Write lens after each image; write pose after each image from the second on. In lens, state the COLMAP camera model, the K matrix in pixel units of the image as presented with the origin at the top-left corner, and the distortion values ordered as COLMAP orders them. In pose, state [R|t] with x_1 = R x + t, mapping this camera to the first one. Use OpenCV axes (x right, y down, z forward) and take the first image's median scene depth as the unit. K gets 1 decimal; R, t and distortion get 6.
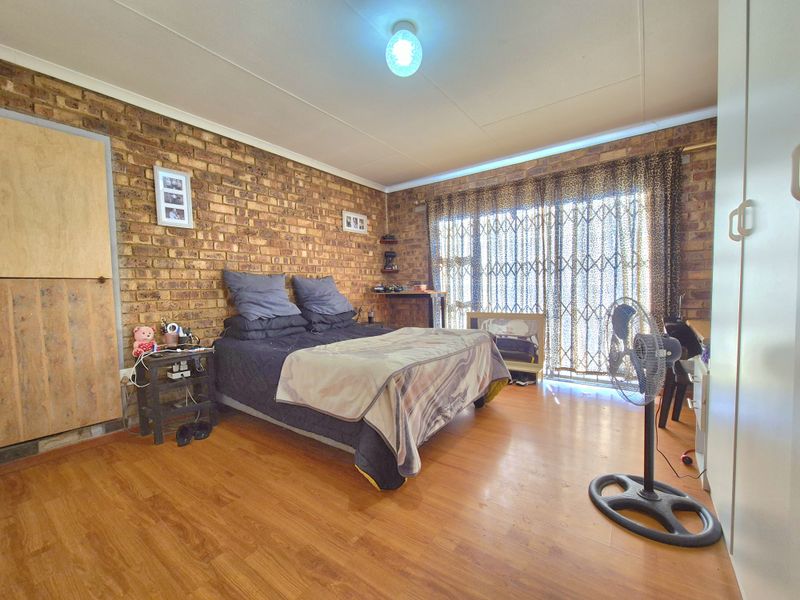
lens RADIAL K [[339.0, 0, 400.2], [0, 339.0, 301.5], [0, 0, 1]] dist [-0.000872, 0.002434]
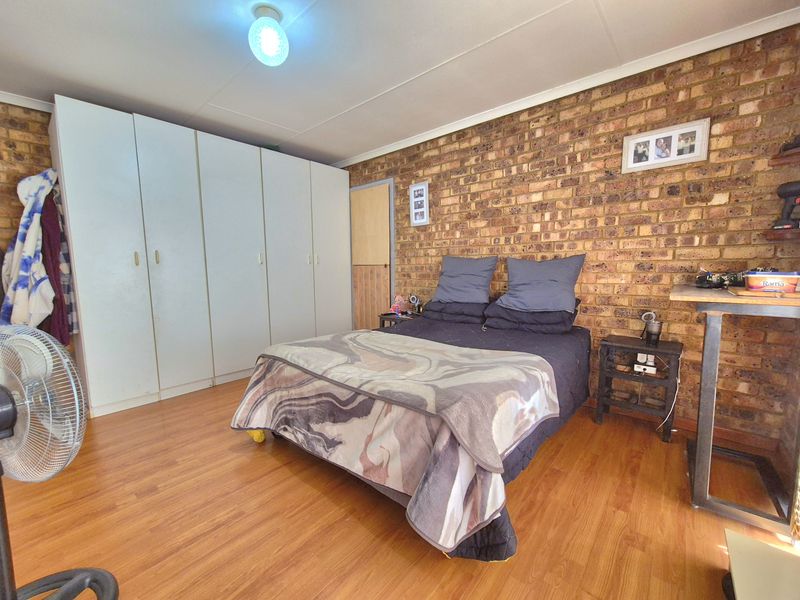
lens RADIAL K [[339.0, 0, 399.6], [0, 339.0, 302.8], [0, 0, 1]] dist [-0.000872, 0.002434]
pose [[-0.106204, 0.129854, -0.985829, 0.598598], [-0.024409, 0.990797, 0.133138, -0.076136], [0.994045, 0.038203, -0.102057, 0.885103]]
